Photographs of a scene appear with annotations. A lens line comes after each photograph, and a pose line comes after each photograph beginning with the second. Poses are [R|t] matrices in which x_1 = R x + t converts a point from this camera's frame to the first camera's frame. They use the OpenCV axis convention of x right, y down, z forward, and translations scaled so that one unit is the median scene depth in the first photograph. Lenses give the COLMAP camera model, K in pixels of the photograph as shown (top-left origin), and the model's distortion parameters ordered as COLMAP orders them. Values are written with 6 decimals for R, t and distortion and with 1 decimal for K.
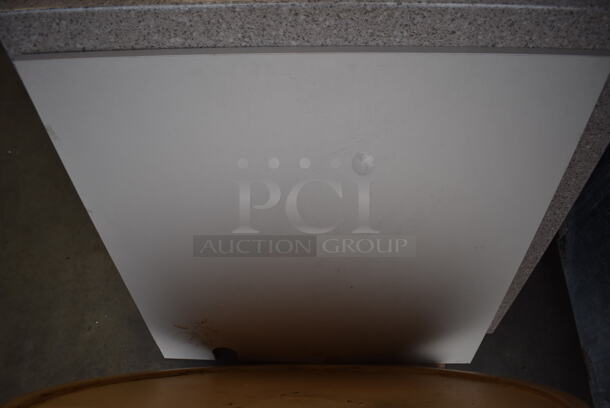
lens RADIAL K [[468.8, 0, 305.0], [0, 468.8, 204.0], [0, 0, 1]] dist [-0.082538, -0.001271]
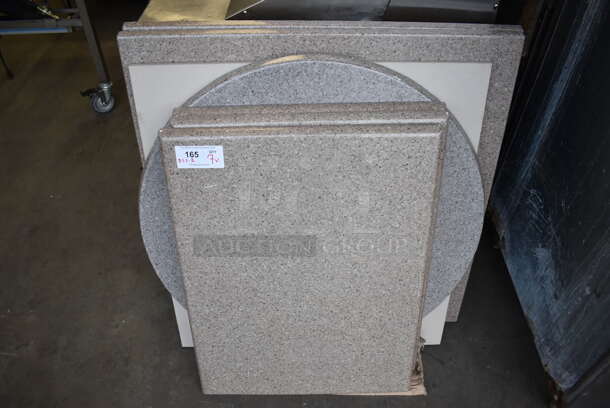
lens RADIAL K [[468.8, 0, 305.0], [0, 468.8, 204.0], [0, 0, 1]] dist [-0.082538, -0.001271]
pose [[0.999110, -0.001726, 0.042146, -0.088063], [0.012930, 0.963596, -0.267050, 0.628568], [-0.040151, 0.267357, 0.962761, -0.501002]]
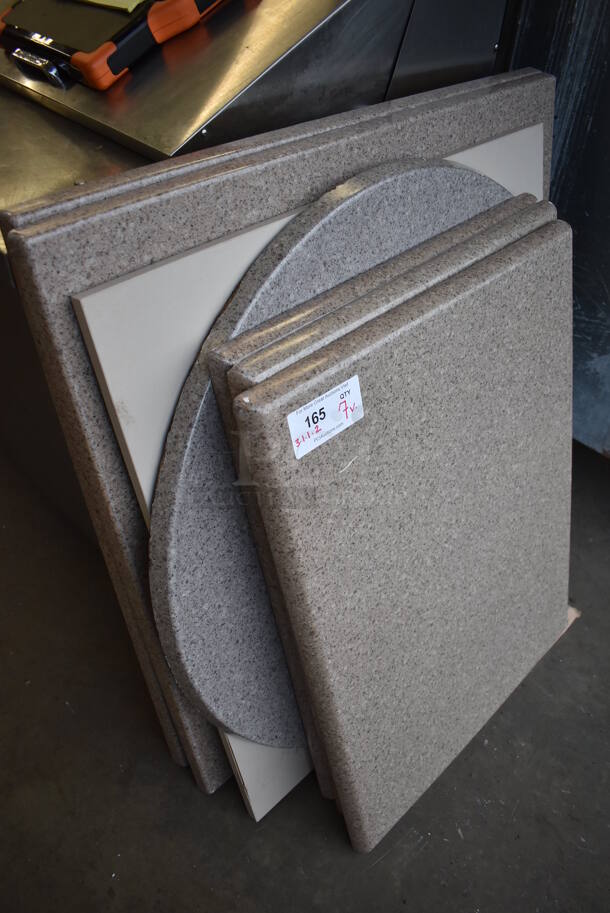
lens RADIAL K [[701.7, 0, 305.0], [0, 701.7, 456.5], [0, 0, 1]] dist [-0.082538, -0.001271]
pose [[0.689035, -0.452087, 0.566435, -1.134511], [0.597483, 0.796709, -0.090929, 0.159984], [-0.410176, 0.401089, 0.819075, 0.126254]]
